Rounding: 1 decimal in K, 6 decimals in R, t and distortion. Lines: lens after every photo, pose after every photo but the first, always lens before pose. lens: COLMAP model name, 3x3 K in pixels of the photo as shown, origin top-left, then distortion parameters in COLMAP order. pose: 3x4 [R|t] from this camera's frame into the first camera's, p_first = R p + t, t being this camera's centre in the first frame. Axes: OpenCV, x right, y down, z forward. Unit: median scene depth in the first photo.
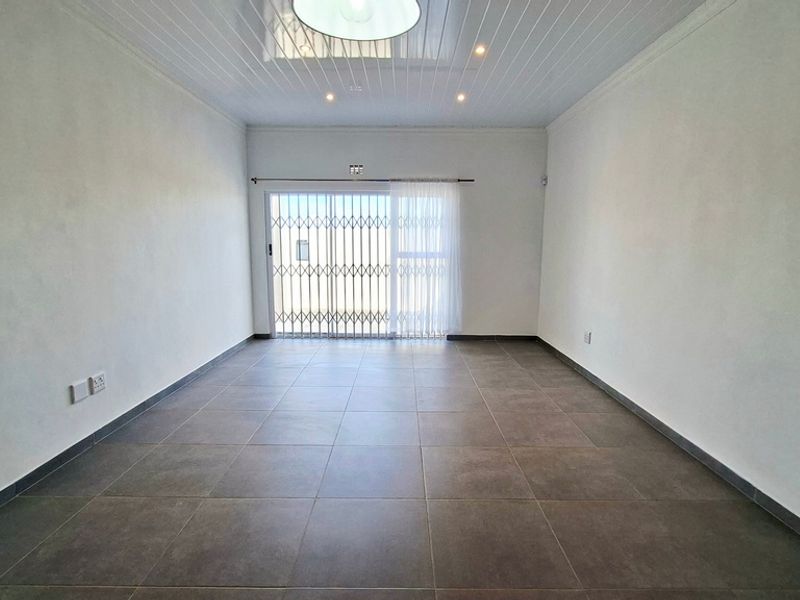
lens RADIAL K [[415.9, 0, 404.4], [0, 415.9, 305.0], [0, 0, 1]] dist [-0.012242, 0.000932]
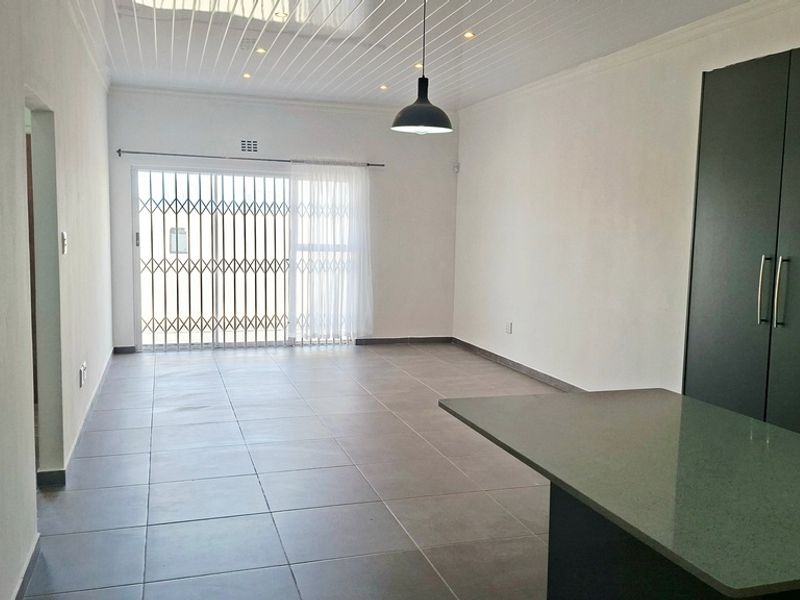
lens RADIAL K [[736.3, 0, 398.0], [0, 736.3, 296.5], [0, 0, 1]] dist [0.133226, 0.001937]
pose [[0.951111, -0.018891, 0.308271, -0.291584], [0.033385, 0.998568, -0.041809, 0.051205], [-0.307040, 0.050056, 0.950379, -0.501983]]
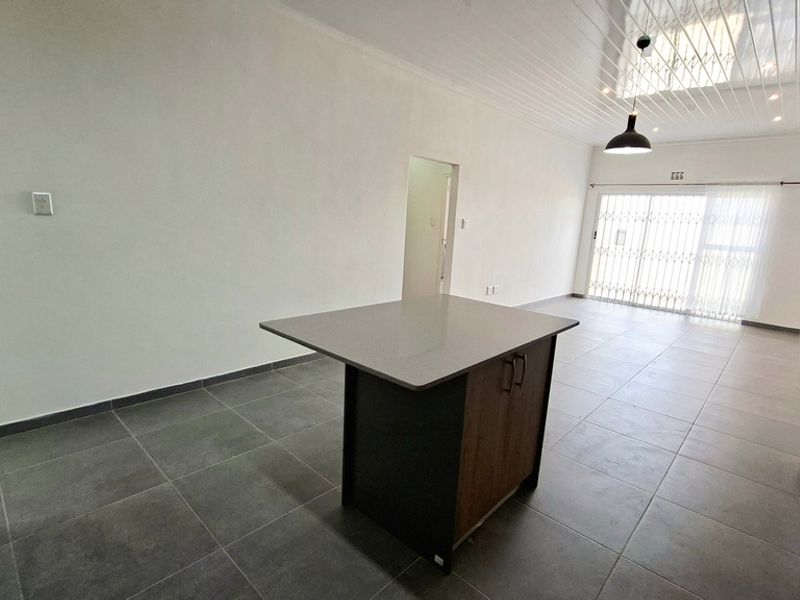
lens RADIAL K [[415.9, 0, 404.4], [0, 415.9, 305.0], [0, 0, 1]] dist [-0.012242, 0.000932]
pose [[0.739332, 0.168152, -0.652007, 0.150938], [-0.144182, 0.985391, 0.090639, 0.063799], [0.657724, 0.026995, 0.752775, -0.463179]]
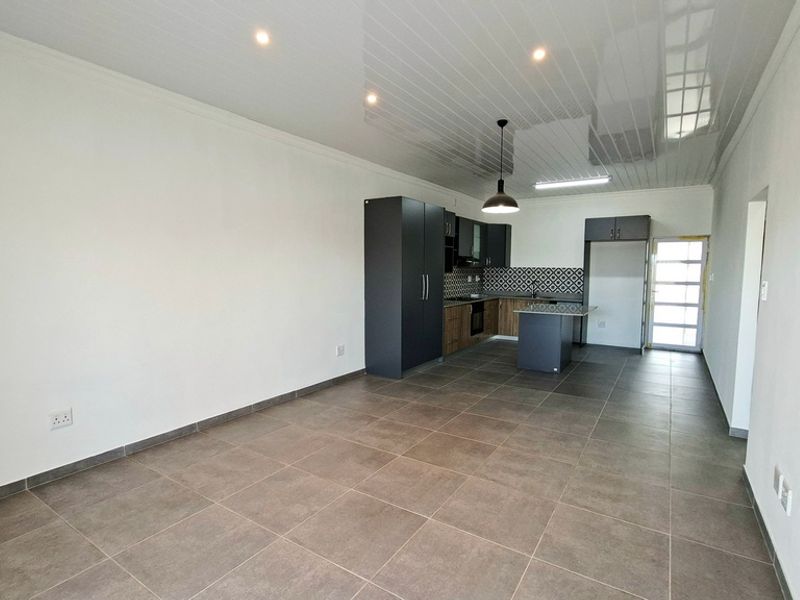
lens RADIAL K [[420.7, 0, 400.0], [0, 420.7, 300.0], [0, 0, 1]] dist [-0.004625, -0.000461]
pose [[-0.843143, -0.055442, 0.534824, -0.281737], [0.066568, 0.976254, 0.206146, -0.162233], [-0.533553, 0.209413, -0.819431, 0.937244]]
